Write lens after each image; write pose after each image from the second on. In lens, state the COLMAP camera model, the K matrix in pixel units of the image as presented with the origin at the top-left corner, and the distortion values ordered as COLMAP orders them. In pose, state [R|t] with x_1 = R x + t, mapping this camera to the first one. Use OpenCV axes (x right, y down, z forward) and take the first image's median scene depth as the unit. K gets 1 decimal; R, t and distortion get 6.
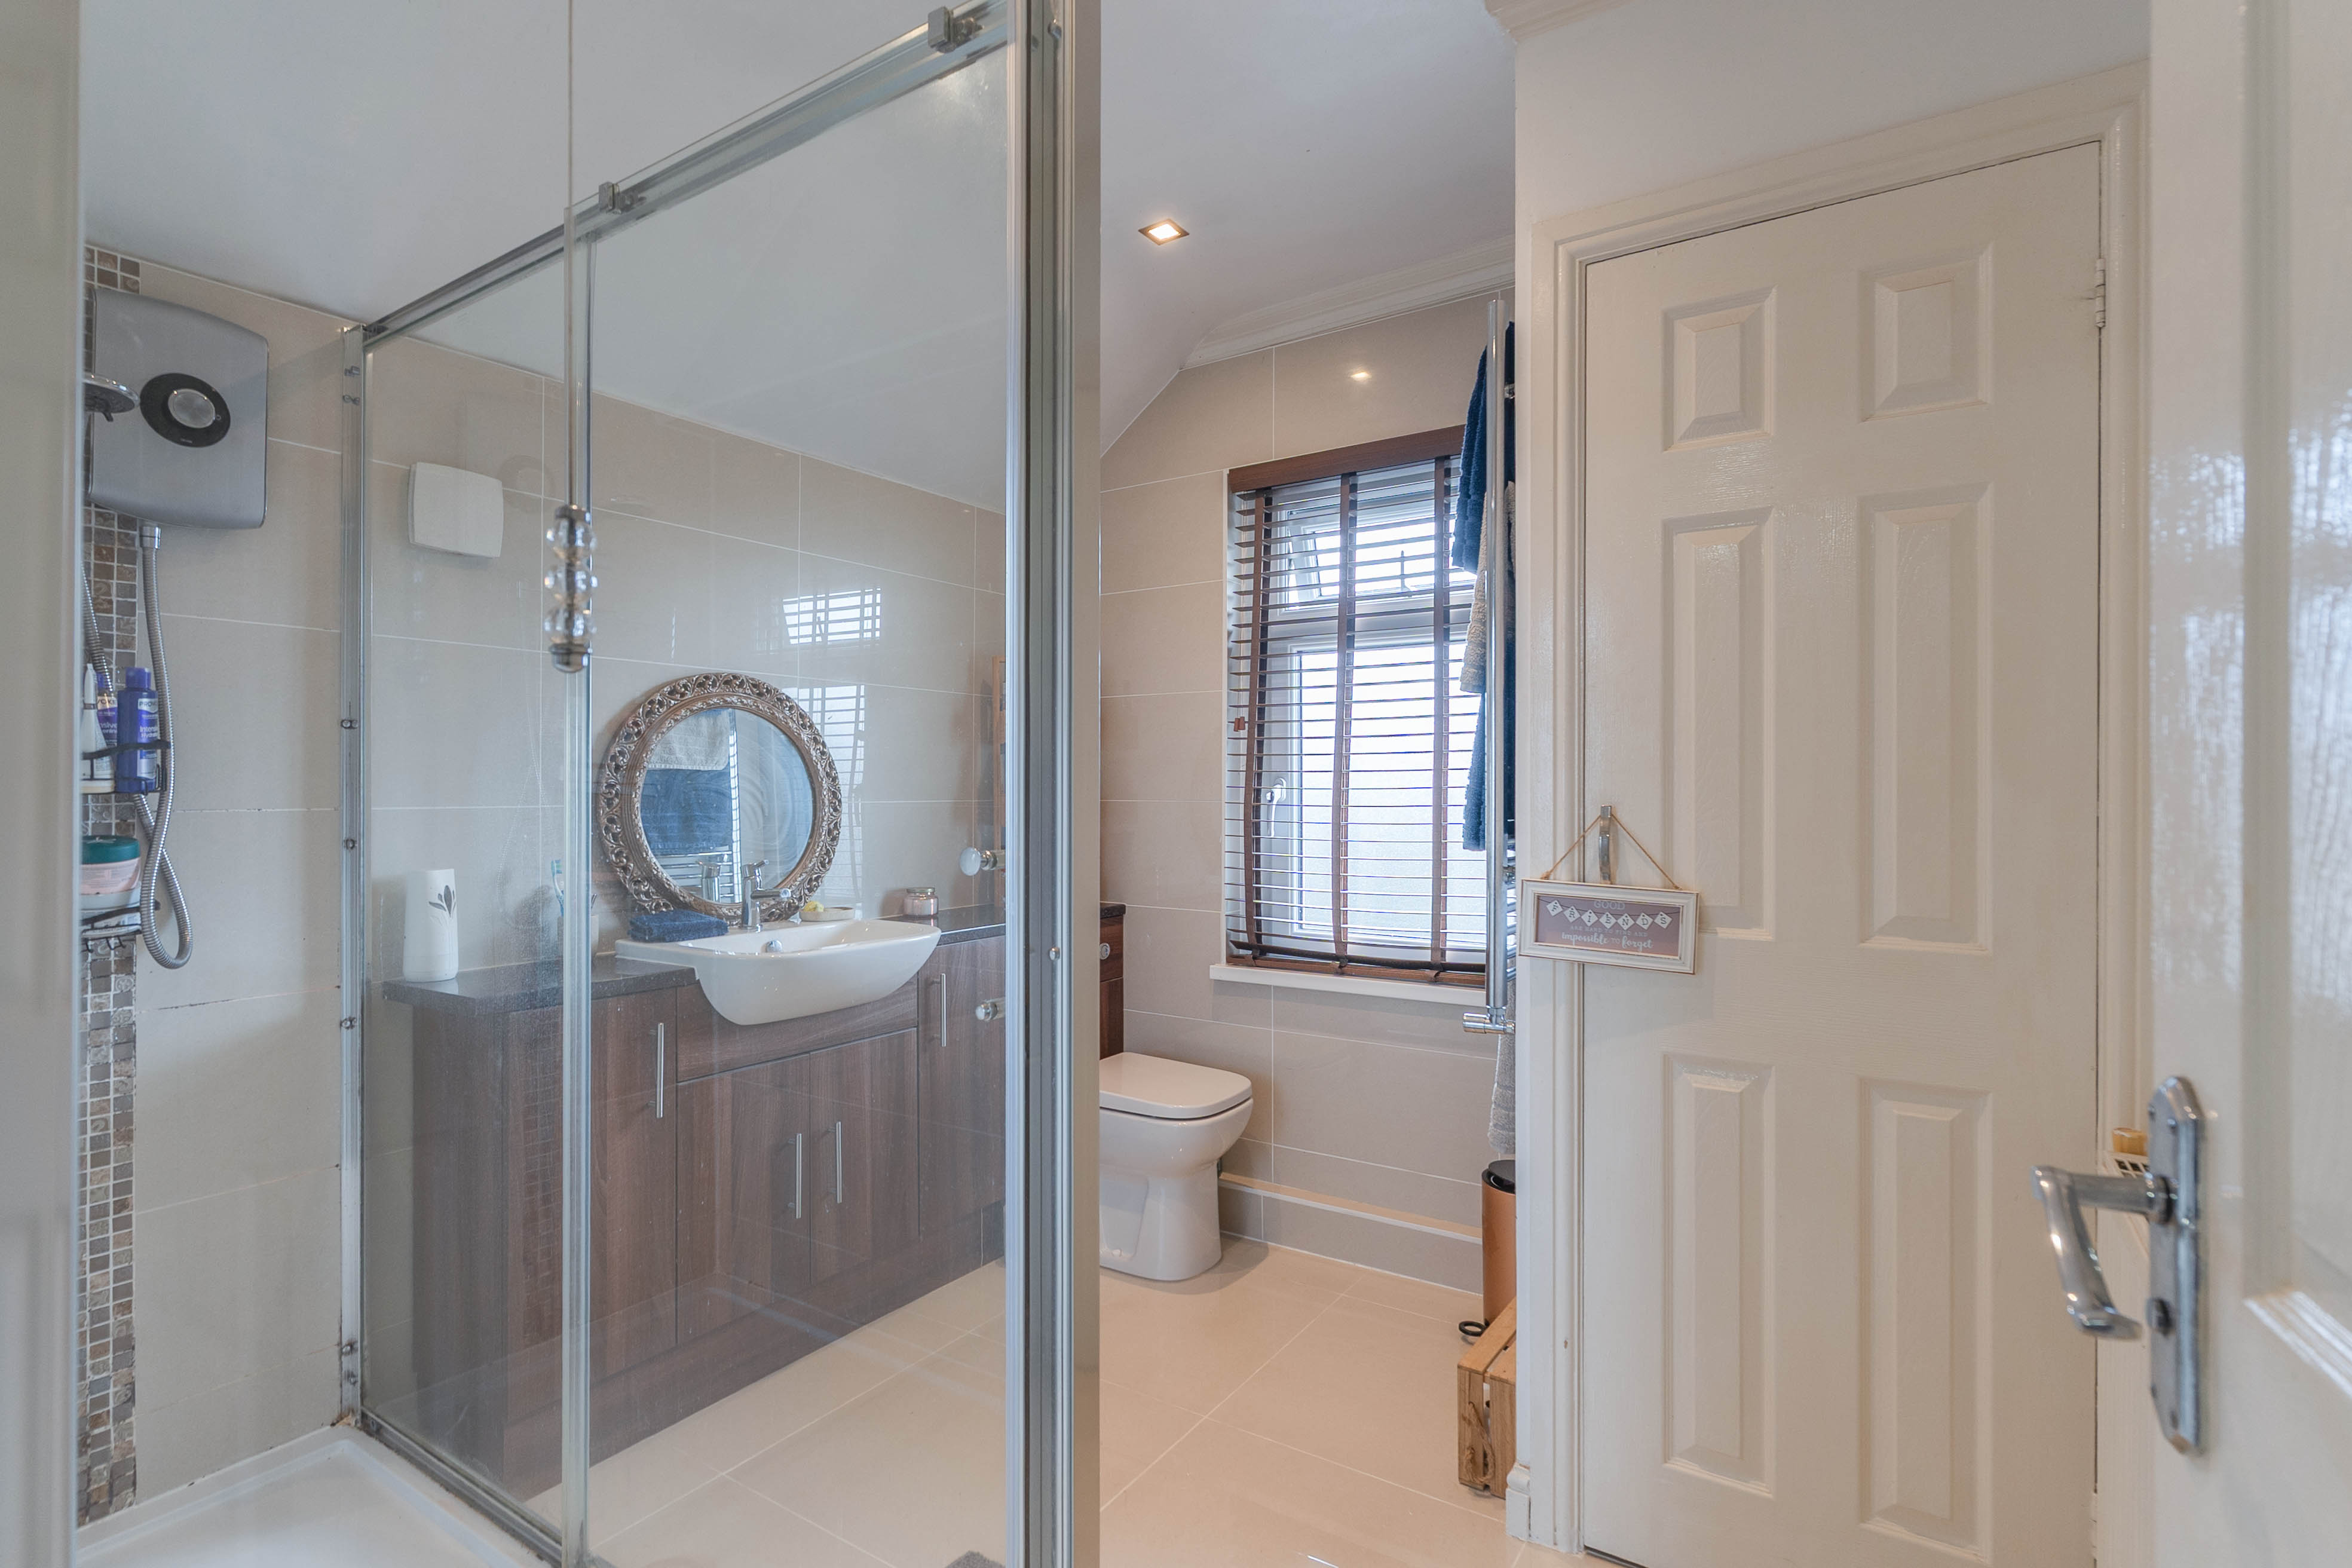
lens RADIAL K [[1126.8, 0, 1176.0], [0, 1126.8, 784.0], [0, 0, 1]] dist [0.000515, -0.000133]
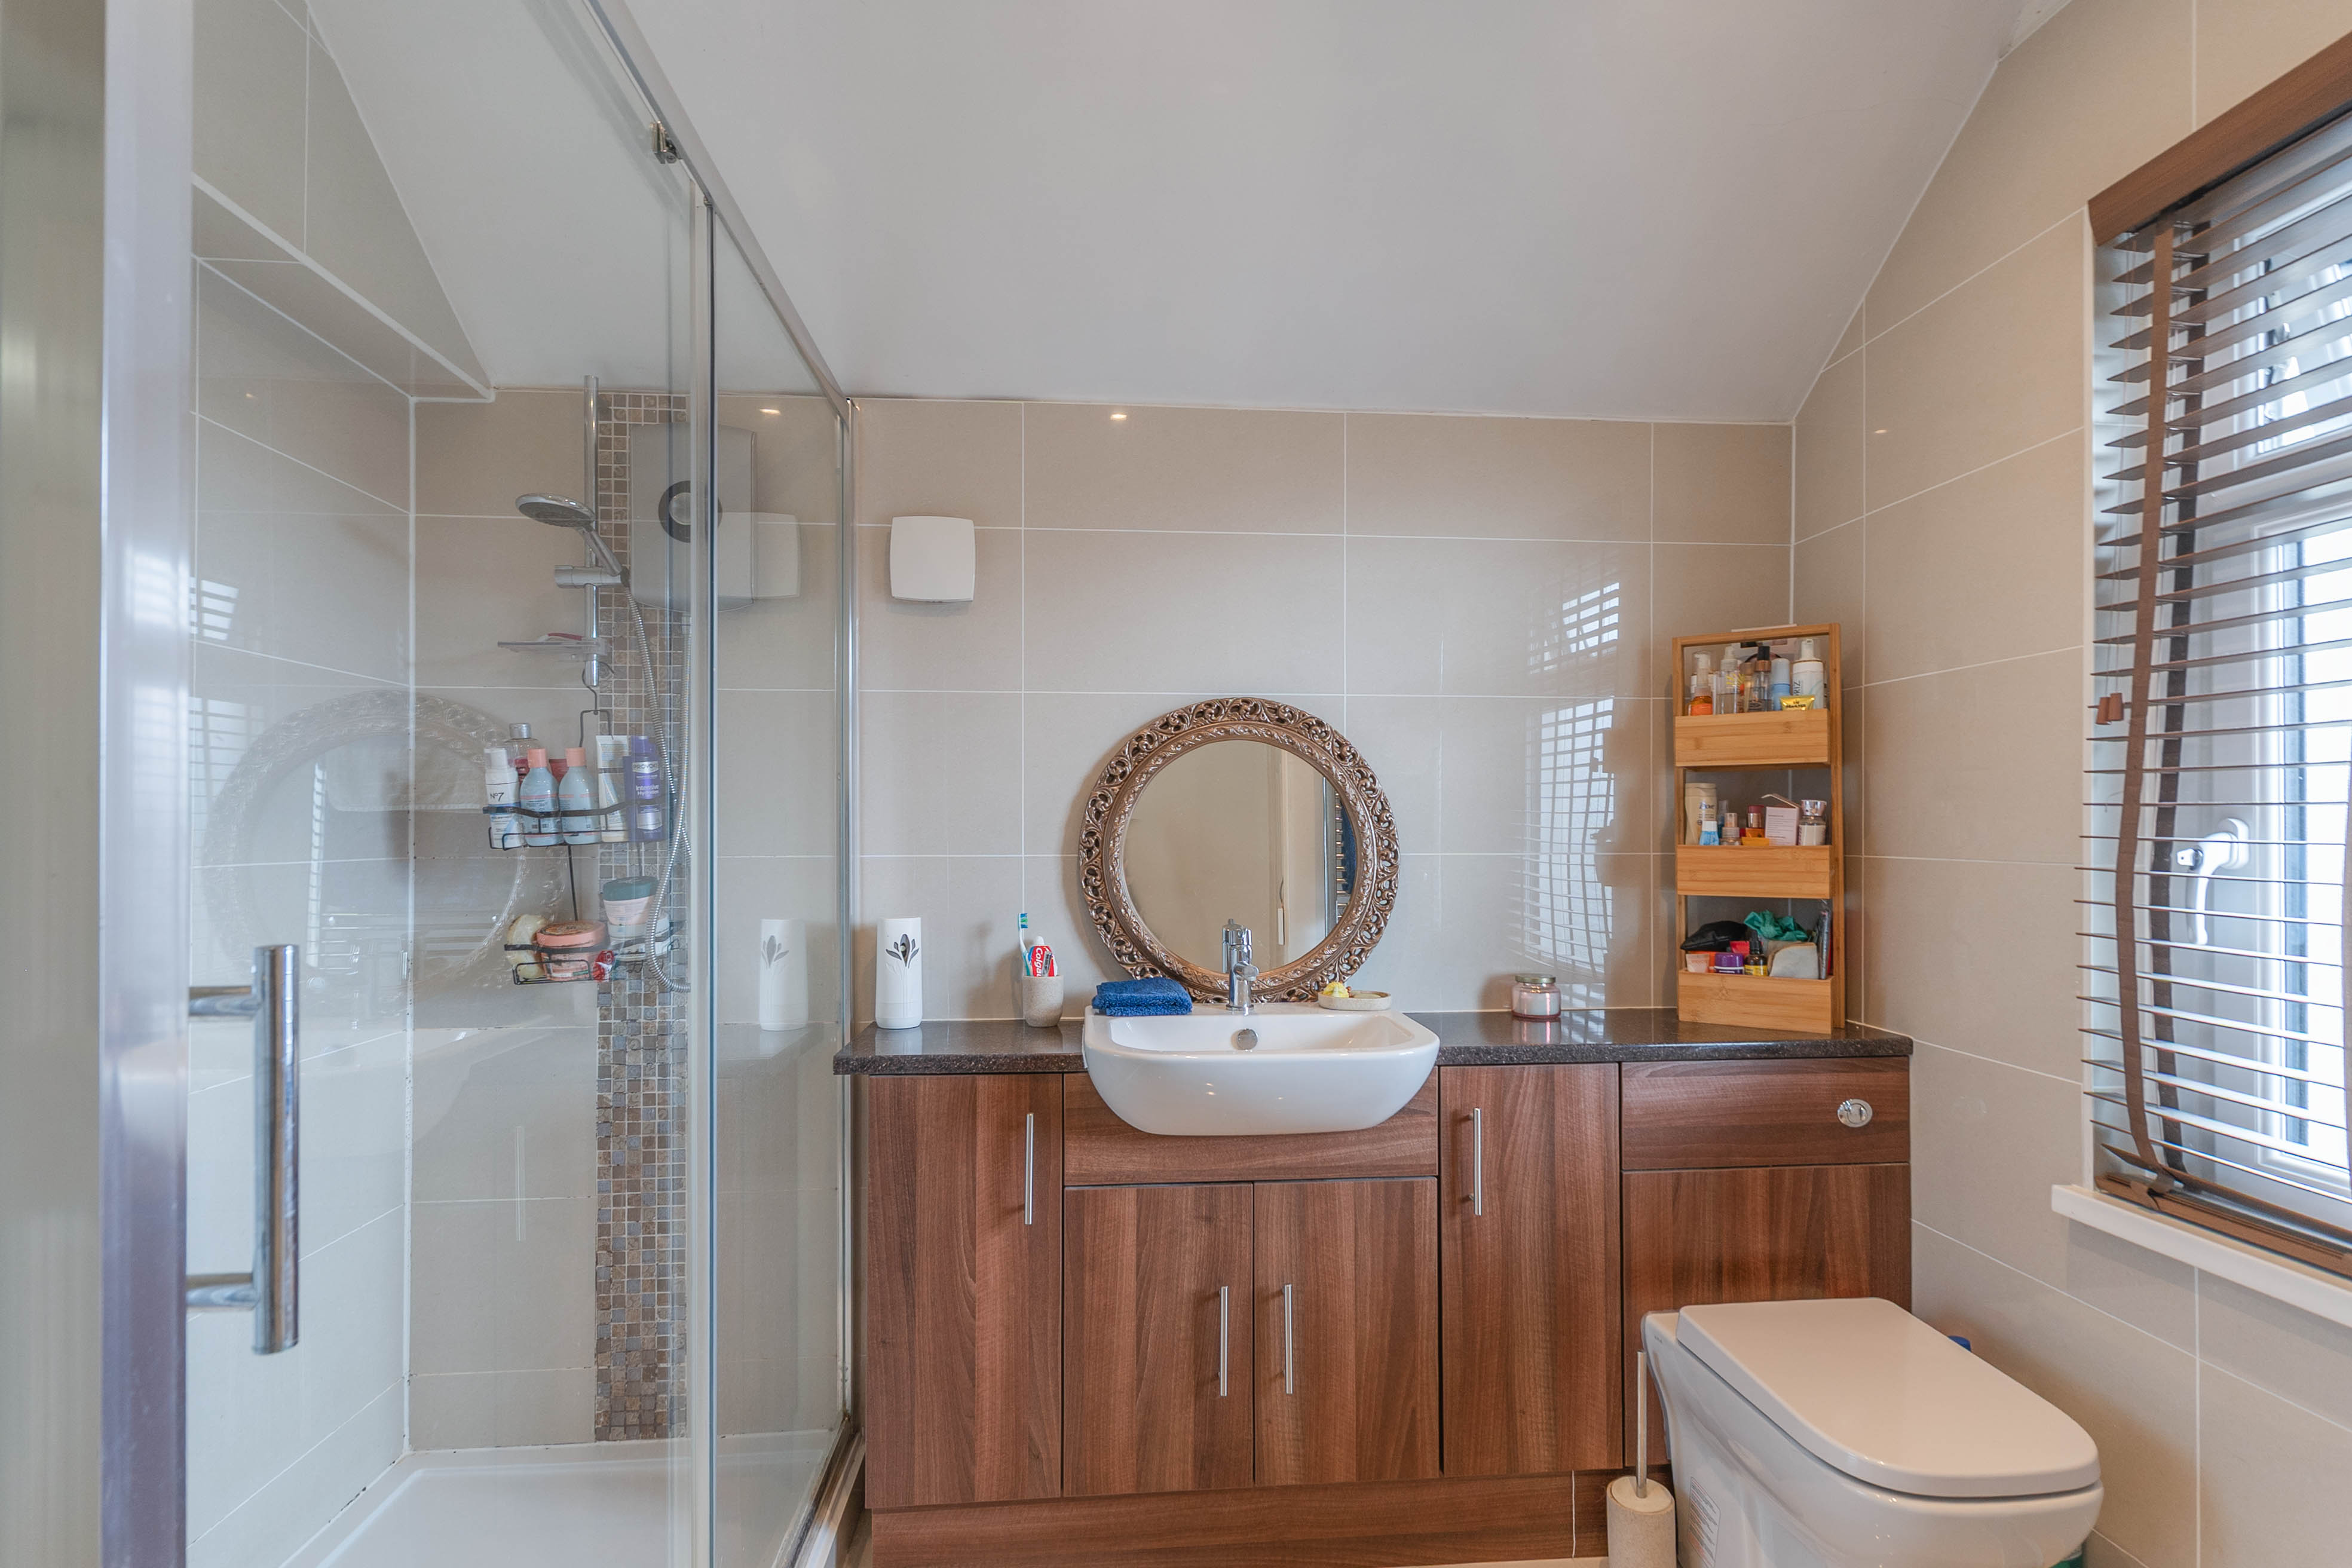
lens RADIAL K [[1134.0, 0, 1164.7], [0, 1134.0, 821.4], [0, 0, 1]] dist [0.001384, 0.000463]
pose [[0.618583, -0.003290, -0.785713, 0.237098], [0.003850, 0.999992, -0.001156, -0.006631], [0.785710, -0.002310, 0.618591, 0.462007]]
